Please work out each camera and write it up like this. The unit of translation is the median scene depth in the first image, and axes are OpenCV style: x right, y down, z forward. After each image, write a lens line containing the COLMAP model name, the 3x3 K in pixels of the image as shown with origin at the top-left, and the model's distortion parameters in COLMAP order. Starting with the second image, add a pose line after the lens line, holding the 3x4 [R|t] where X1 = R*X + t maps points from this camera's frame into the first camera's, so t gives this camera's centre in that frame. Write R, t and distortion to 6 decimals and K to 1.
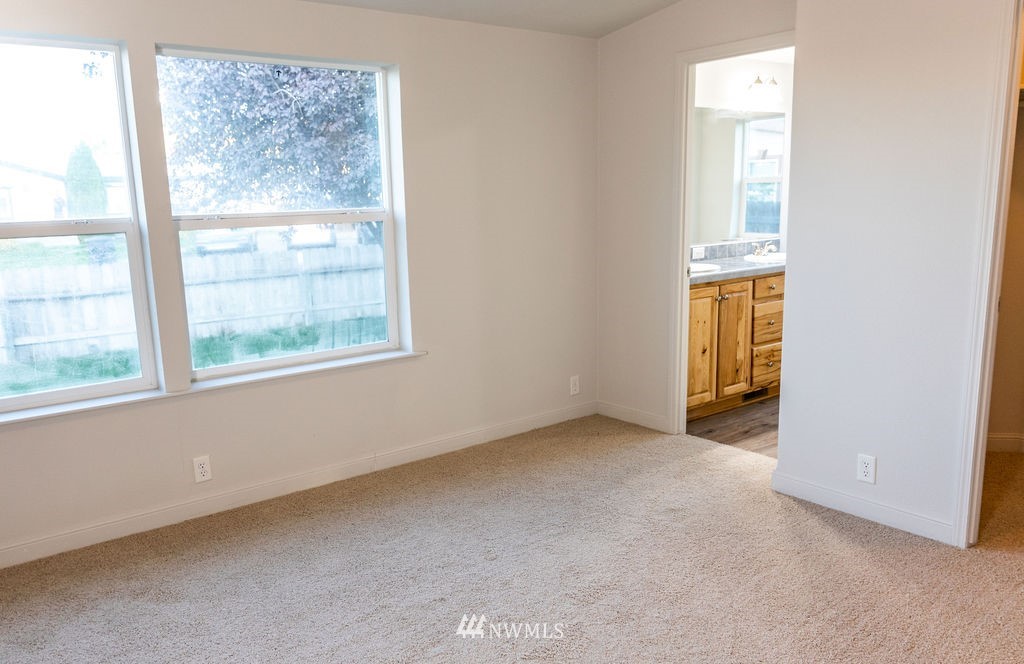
lens RADIAL K [[770.3, 0, 477.6], [0, 770.3, 337.3], [0, 0, 1]] dist [0.000032, 0.003147]
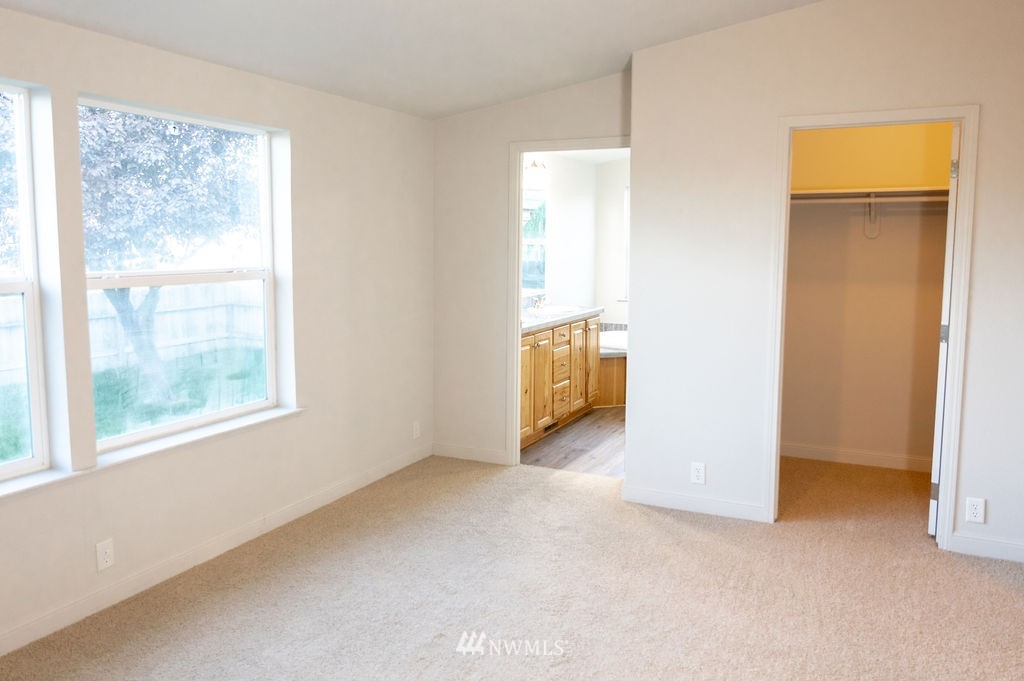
lens RADIAL K [[759.8, 0, 496.7], [0, 759.8, 311.9], [0, 0, 1]] dist [-0.000280, -0.006920]
pose [[0.890957, -0.010113, 0.453975, -0.278377], [0.051809, 0.995487, -0.079503, -0.012881], [-0.451122, 0.094354, 0.887460, -0.011793]]
